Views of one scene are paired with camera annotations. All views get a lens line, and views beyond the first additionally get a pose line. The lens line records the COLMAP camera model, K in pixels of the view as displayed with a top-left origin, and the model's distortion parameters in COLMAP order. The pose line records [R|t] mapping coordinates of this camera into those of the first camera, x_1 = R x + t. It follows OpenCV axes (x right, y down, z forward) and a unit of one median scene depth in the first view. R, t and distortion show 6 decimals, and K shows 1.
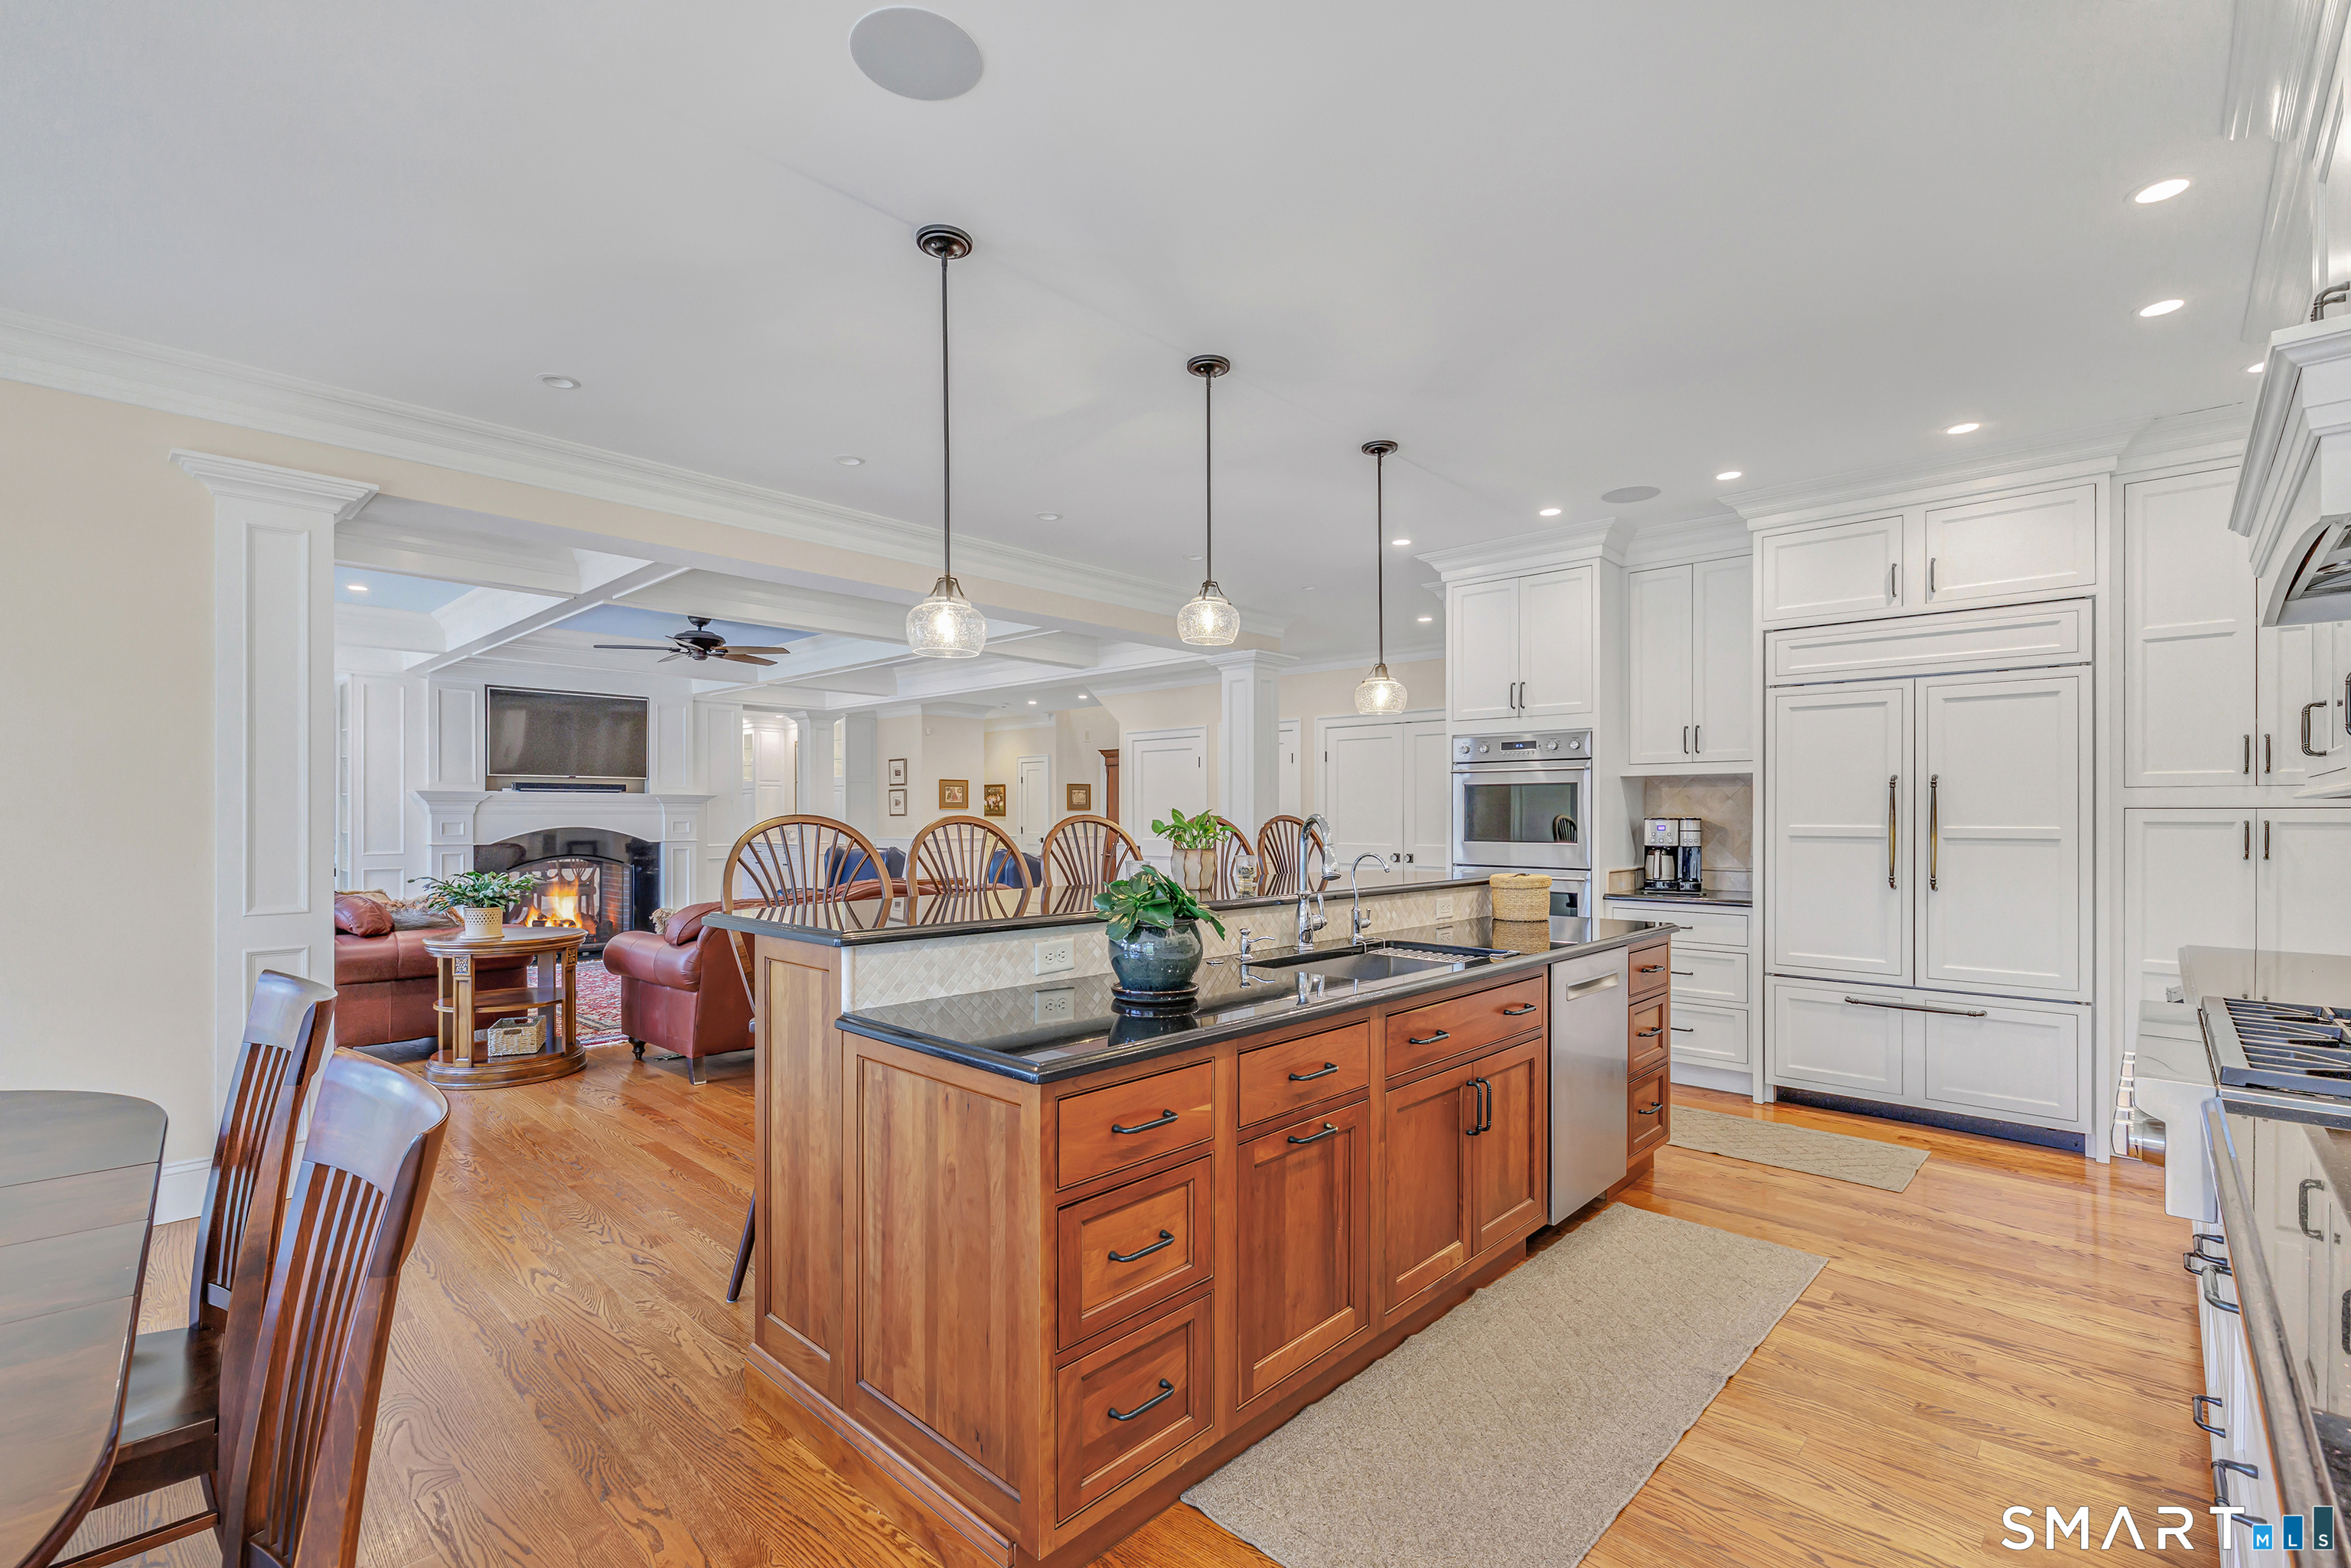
lens RADIAL K [[1051.1, 0, 1158.3], [0, 1051.1, 819.1], [0, 0, 1]] dist [0.001332, 0.001118]
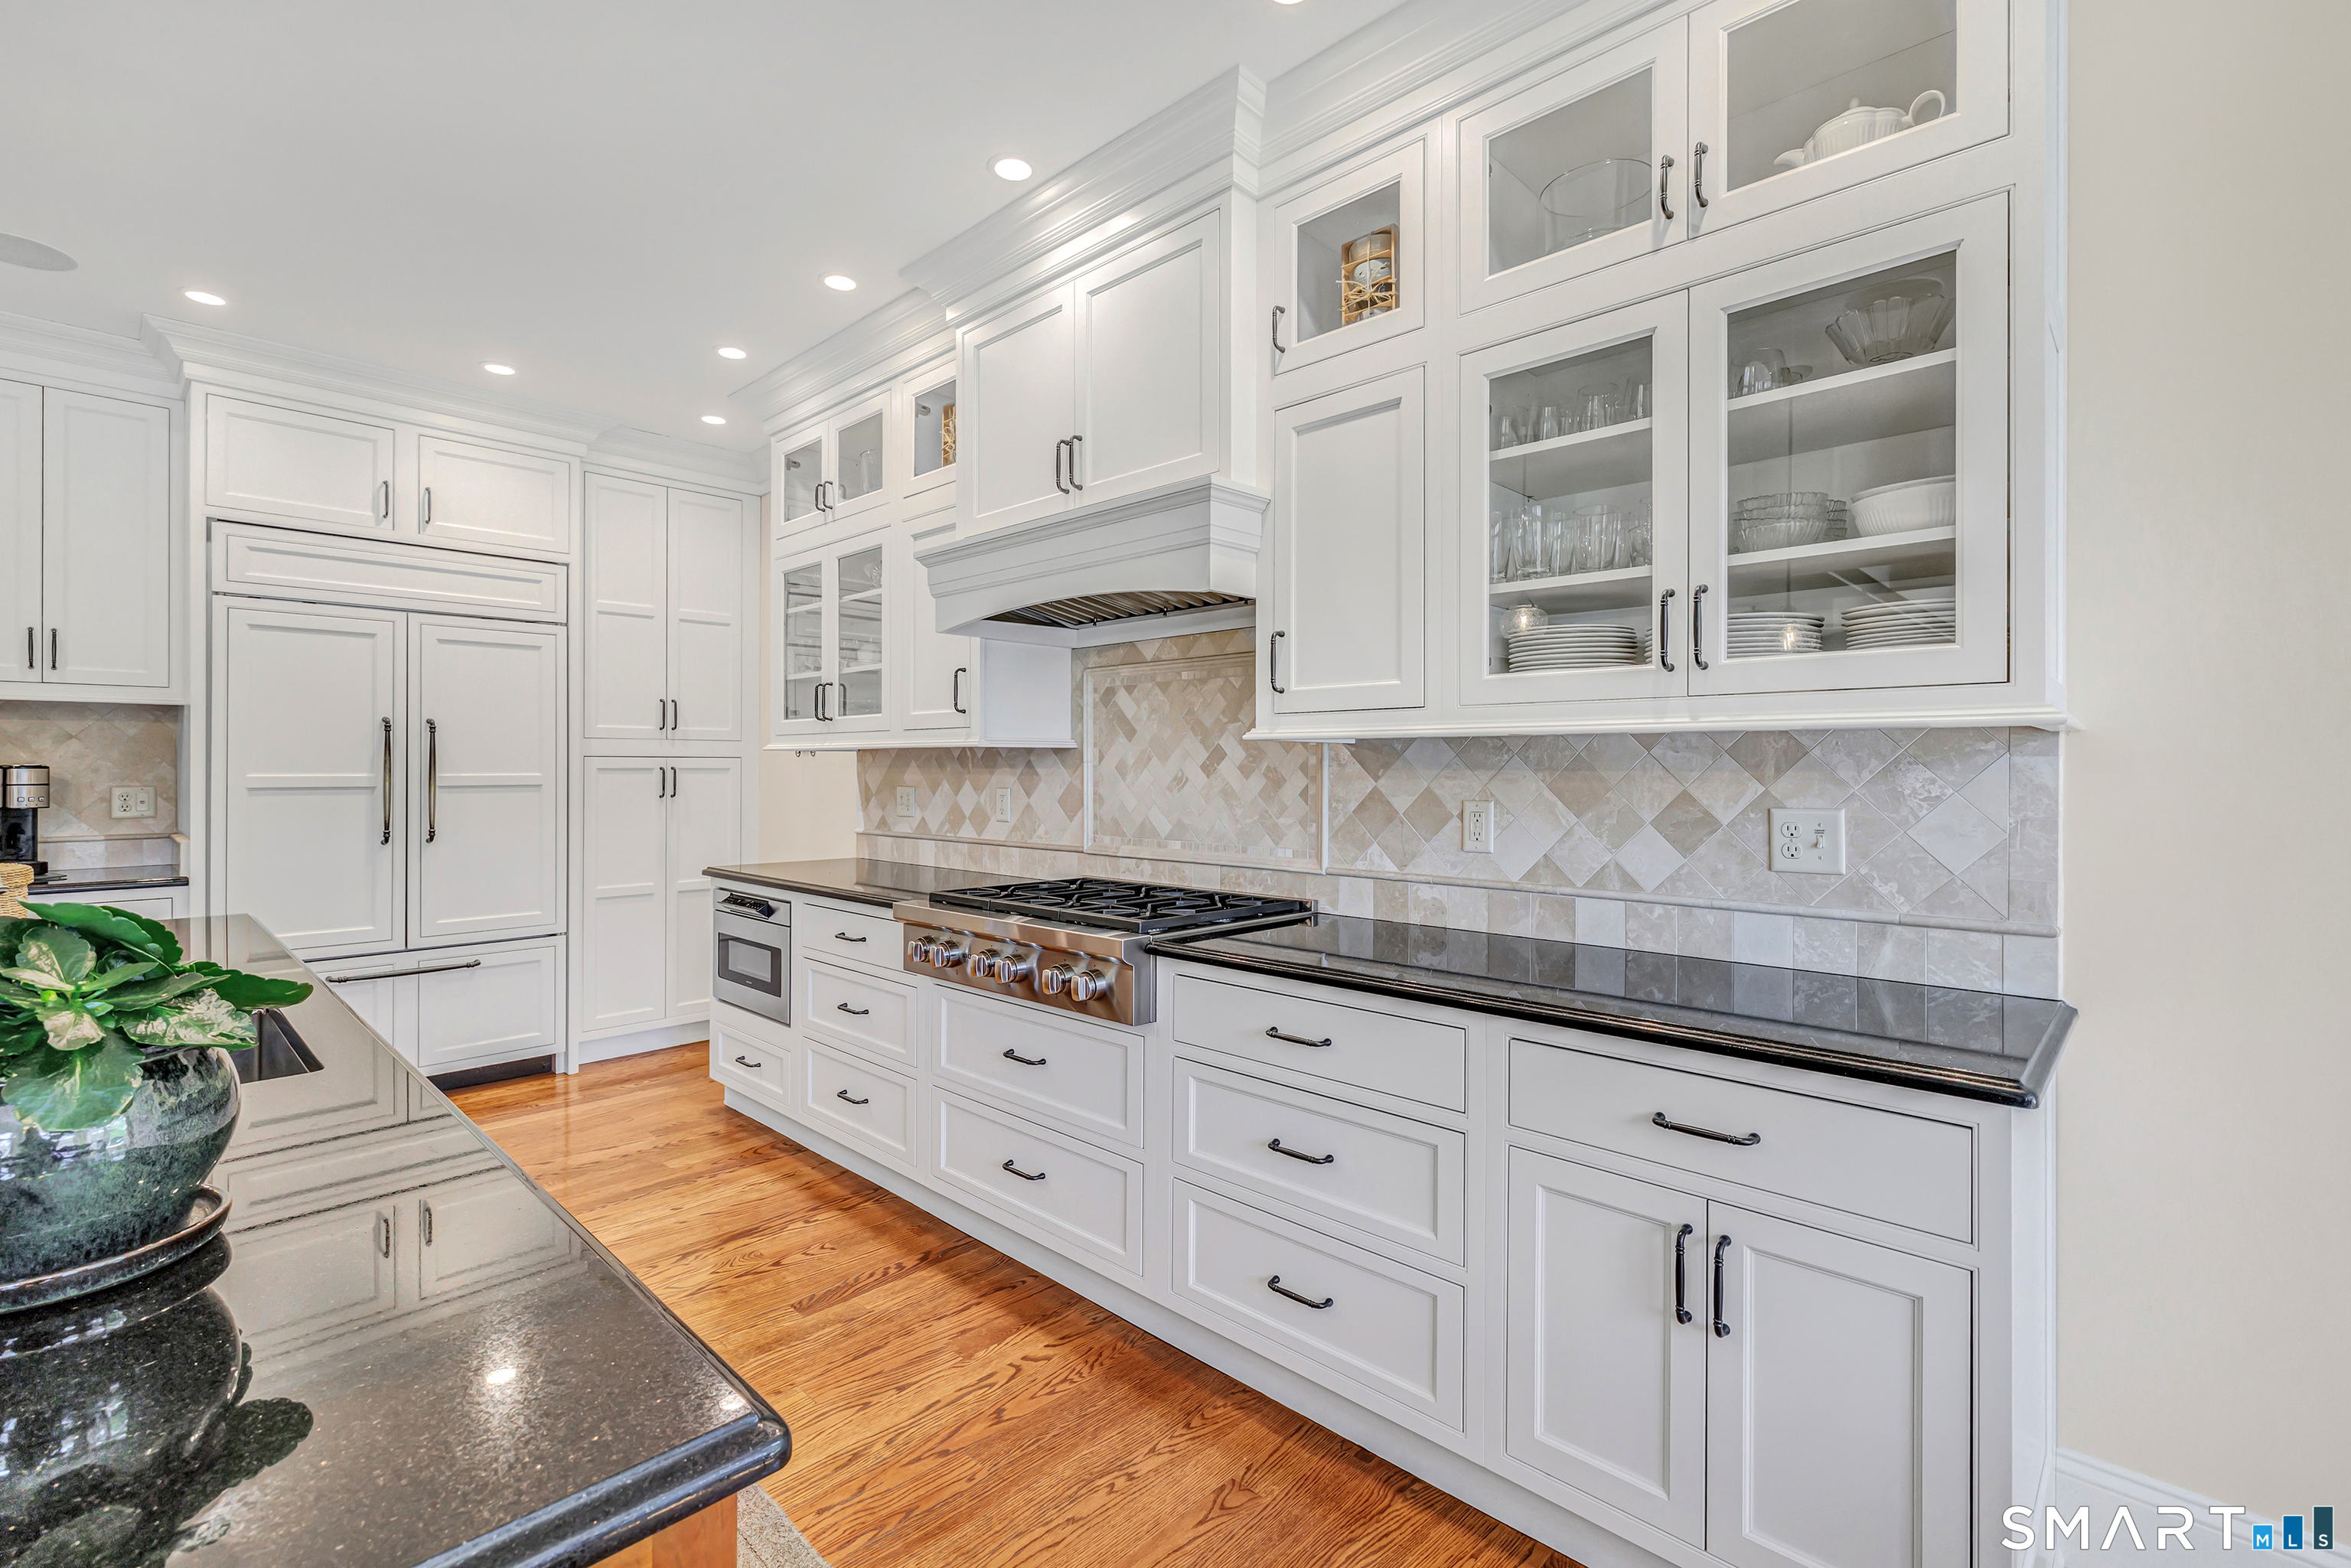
lens RADIAL K [[1051.1, 0, 1163.8], [0, 1051.1, 768.7], [0, 0, 1]] dist [0.001332, 0.001118]
pose [[0.003060, -0.005148, 0.999982, -0.193204], [0.002093, 0.999985, 0.005142, -0.001223], [-0.999993, 0.002077, 0.003071, 0.333827]]
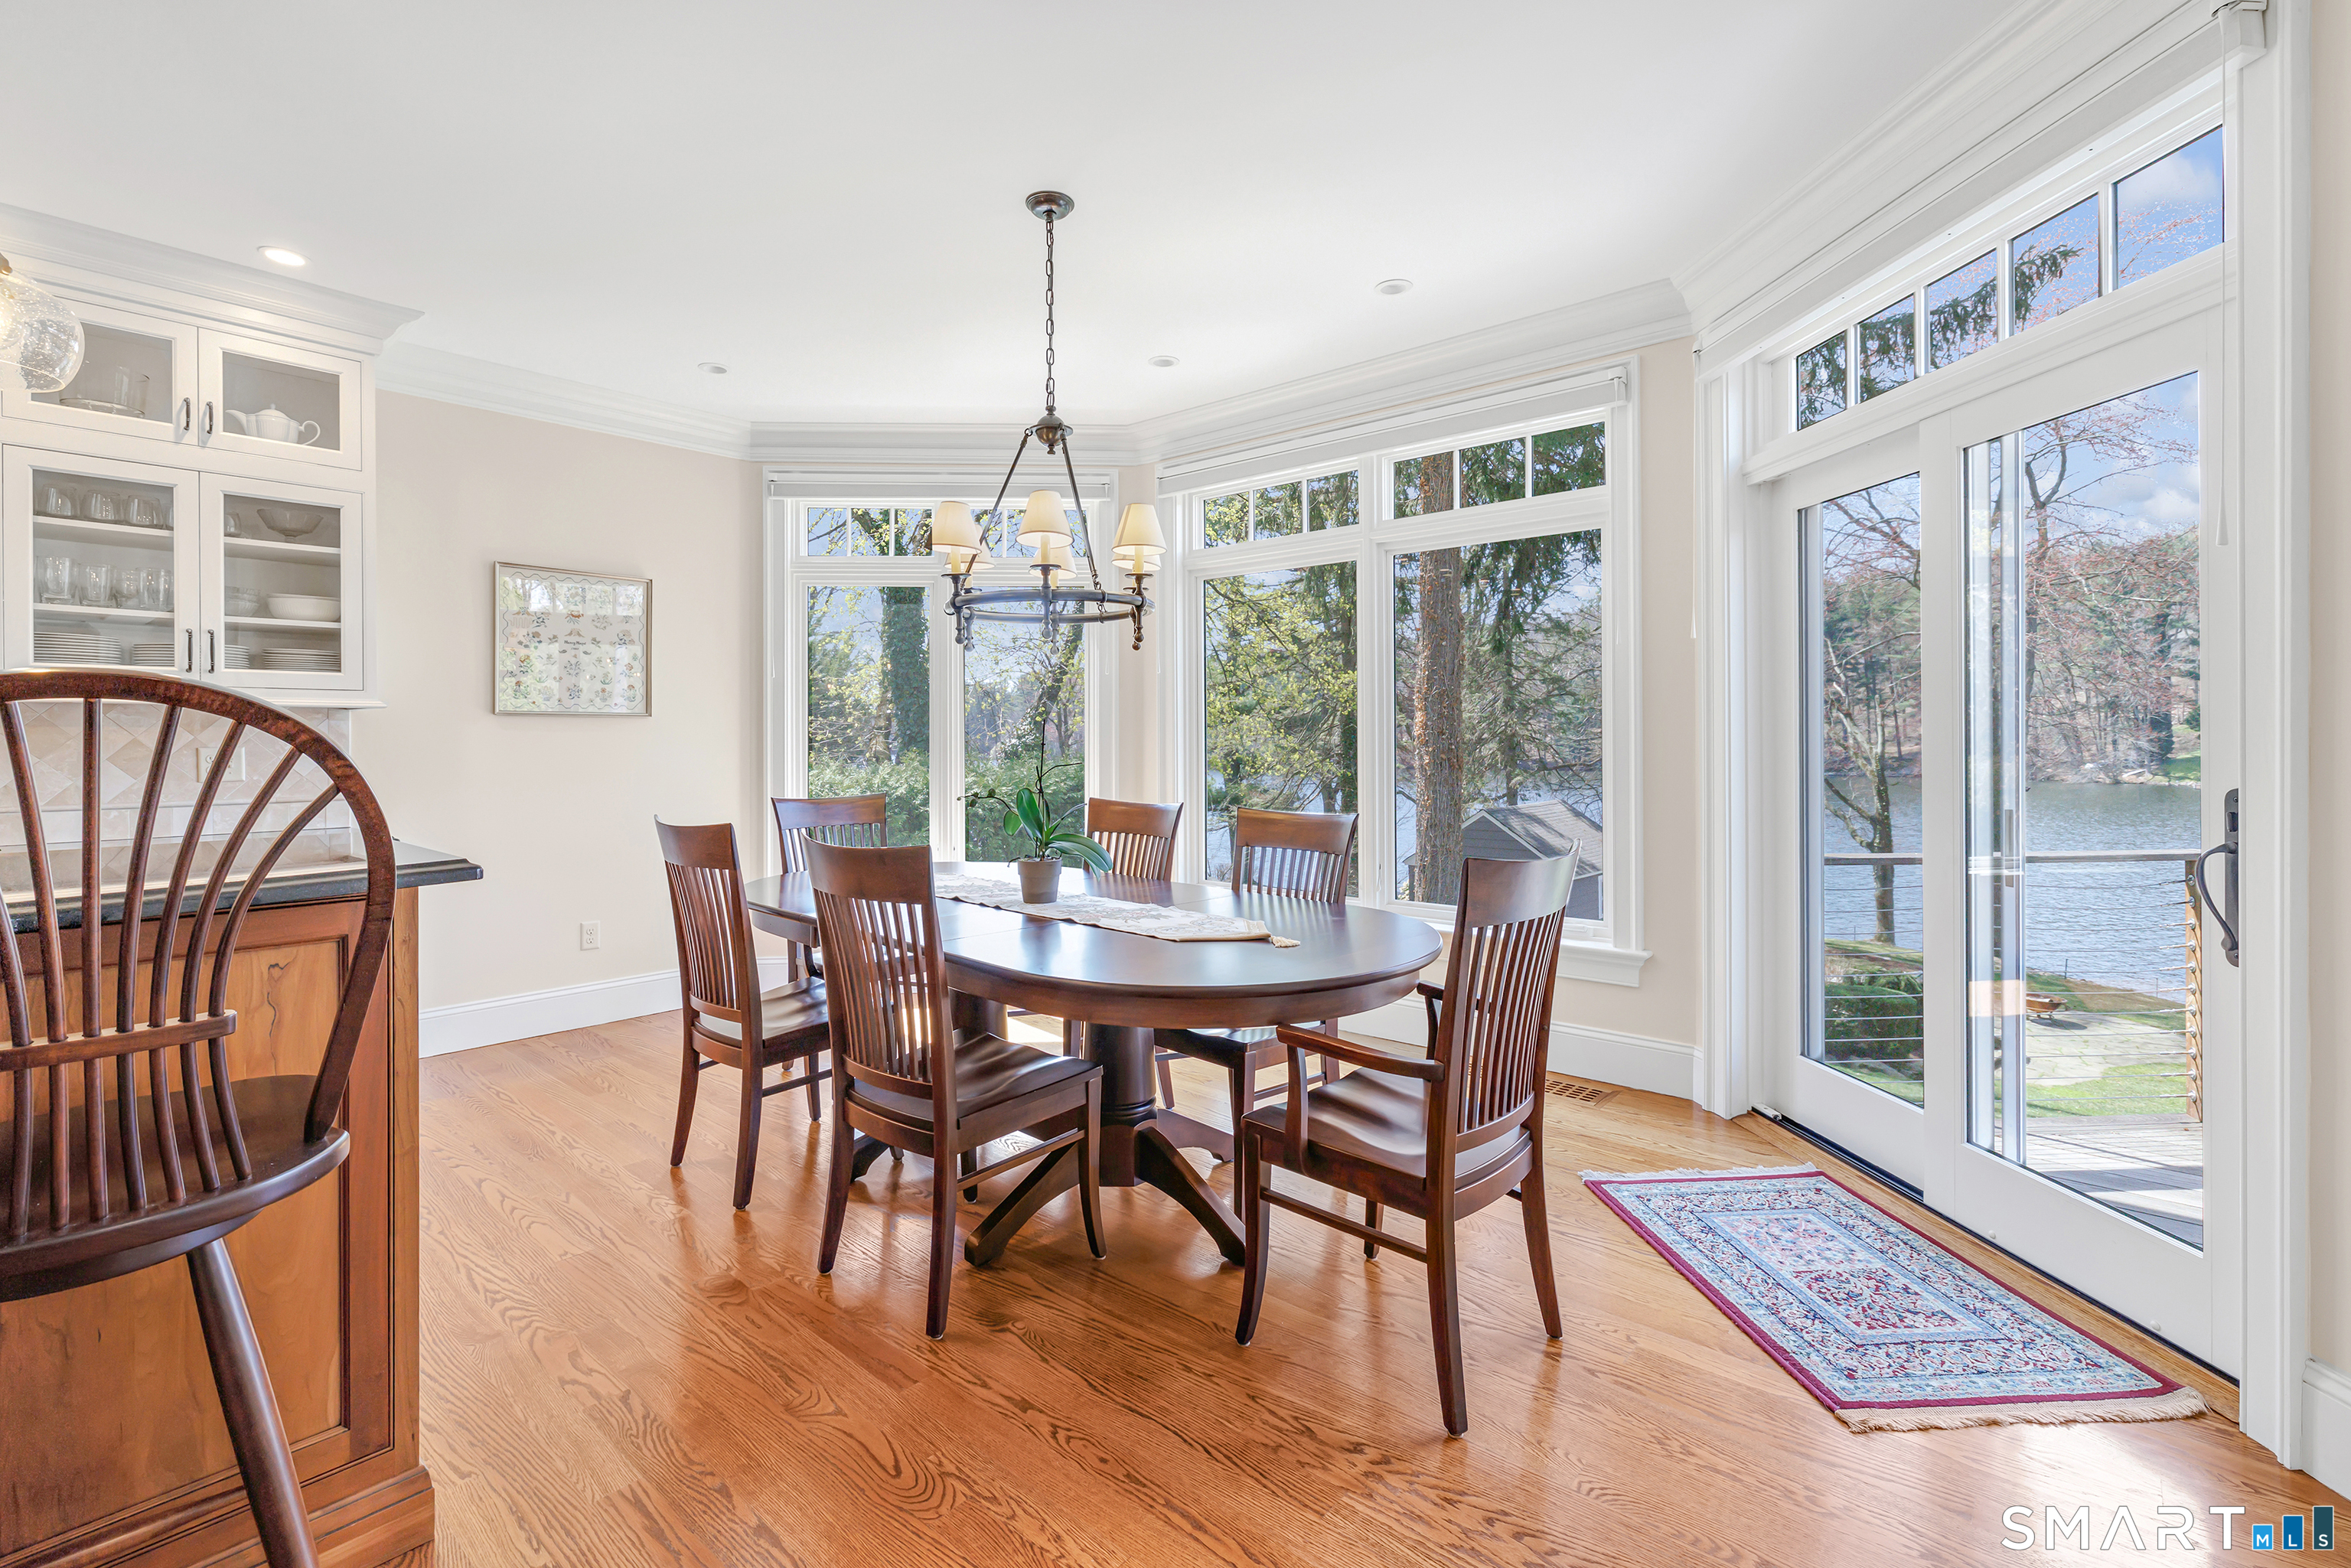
lens RADIAL K [[1051.1, 0, 1169.4], [0, 1051.1, 745.0], [0, 0, 1]] dist [0.001332, 0.001118]
pose [[-0.998098, 0.006257, -0.061333, -0.449012], [0.005979, 0.999971, 0.004708, 0.017220], [0.061361, 0.004333, -0.998106, 0.952743]]
